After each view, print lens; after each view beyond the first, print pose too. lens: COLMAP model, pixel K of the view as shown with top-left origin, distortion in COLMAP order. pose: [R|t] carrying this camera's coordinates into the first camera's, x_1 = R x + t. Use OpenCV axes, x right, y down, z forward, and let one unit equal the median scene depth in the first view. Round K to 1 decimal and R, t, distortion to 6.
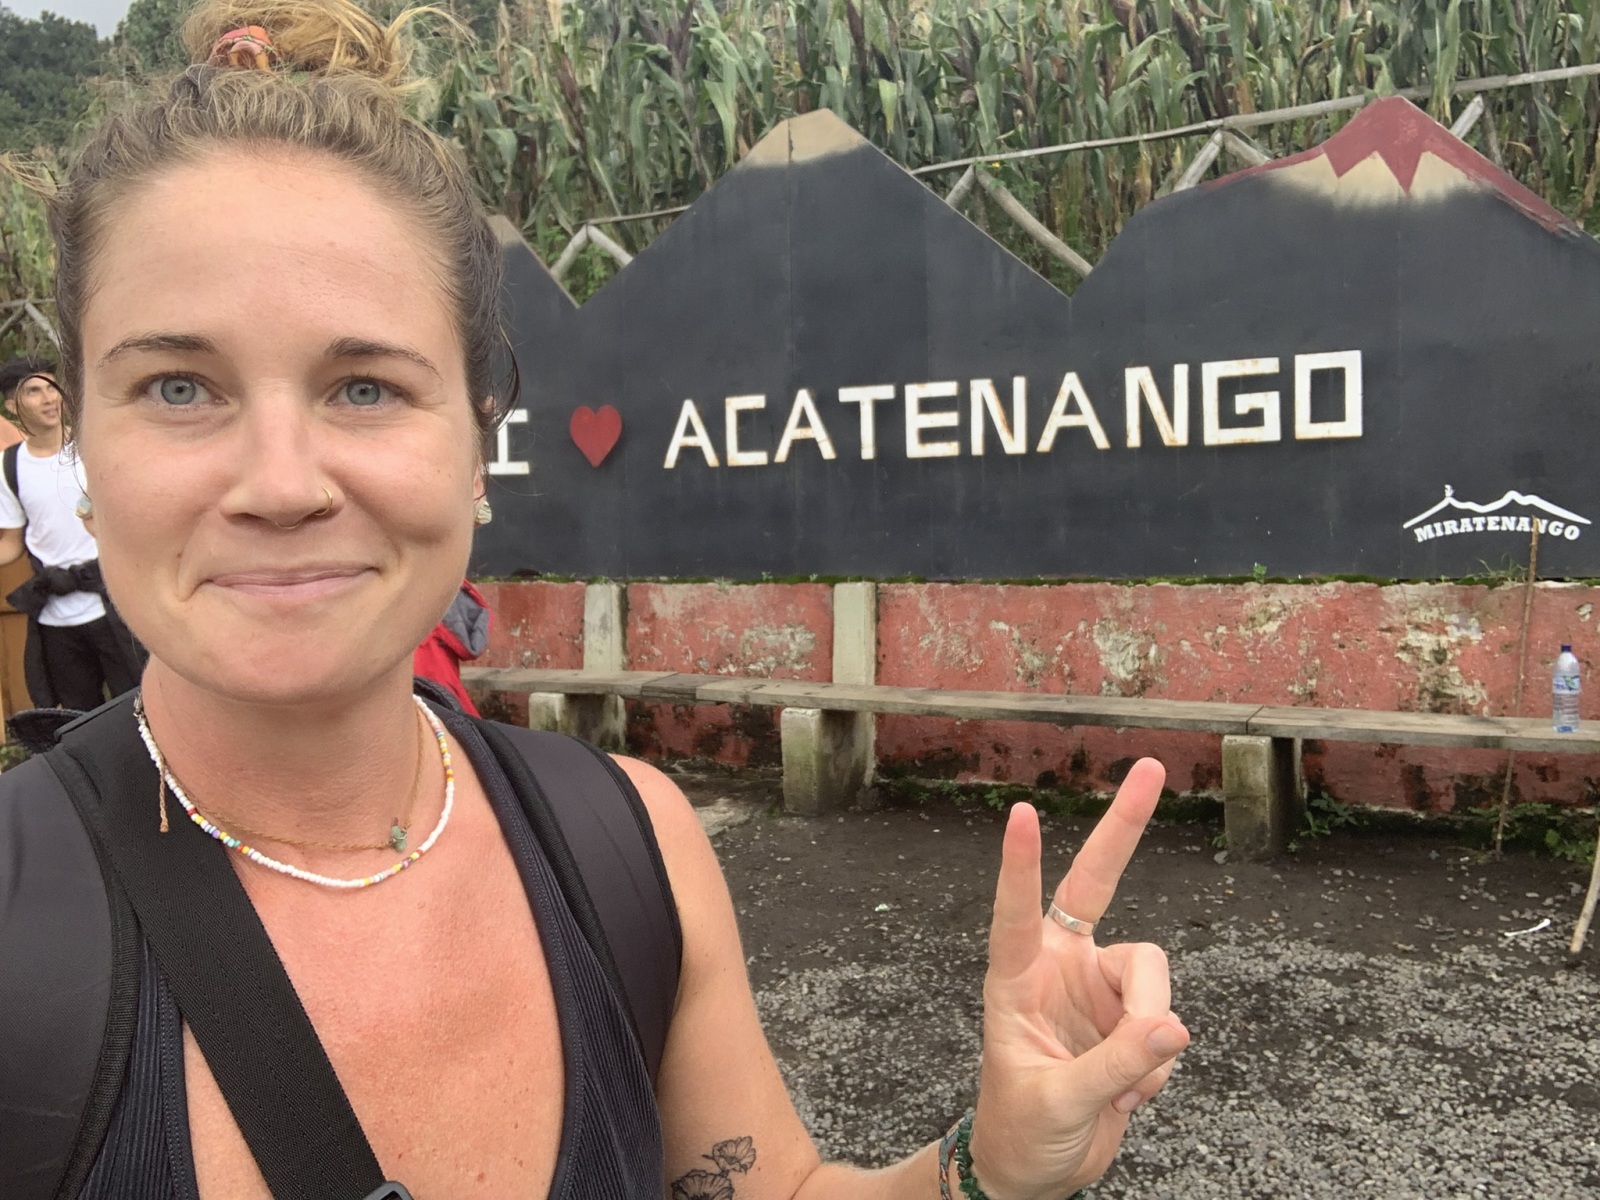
lens RADIAL K [[1489.5, 0, 800.0], [0, 1489.5, 600.0], [0, 0, 1]] dist [0.118324, -0.242097]
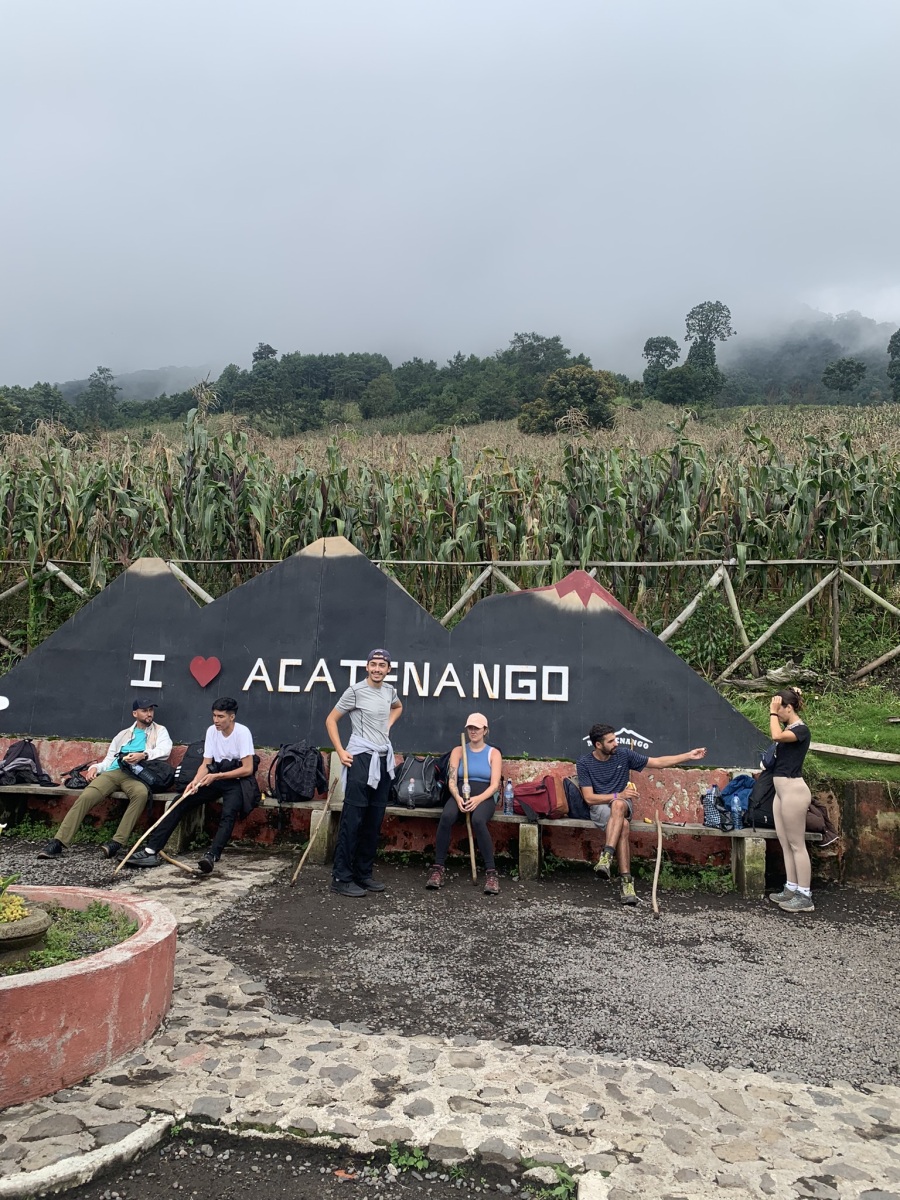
lens RADIAL K [[912.9, 0, 450.0], [0, 912.9, 600.0], [0, 0, 1]] dist [0.115420, -0.001763]
pose [[0.932217, 0.119346, 0.341654, -0.308835], [-0.044034, 0.974450, -0.220245, 0.062595], [-0.359210, 0.190272, 0.913655, -0.300093]]
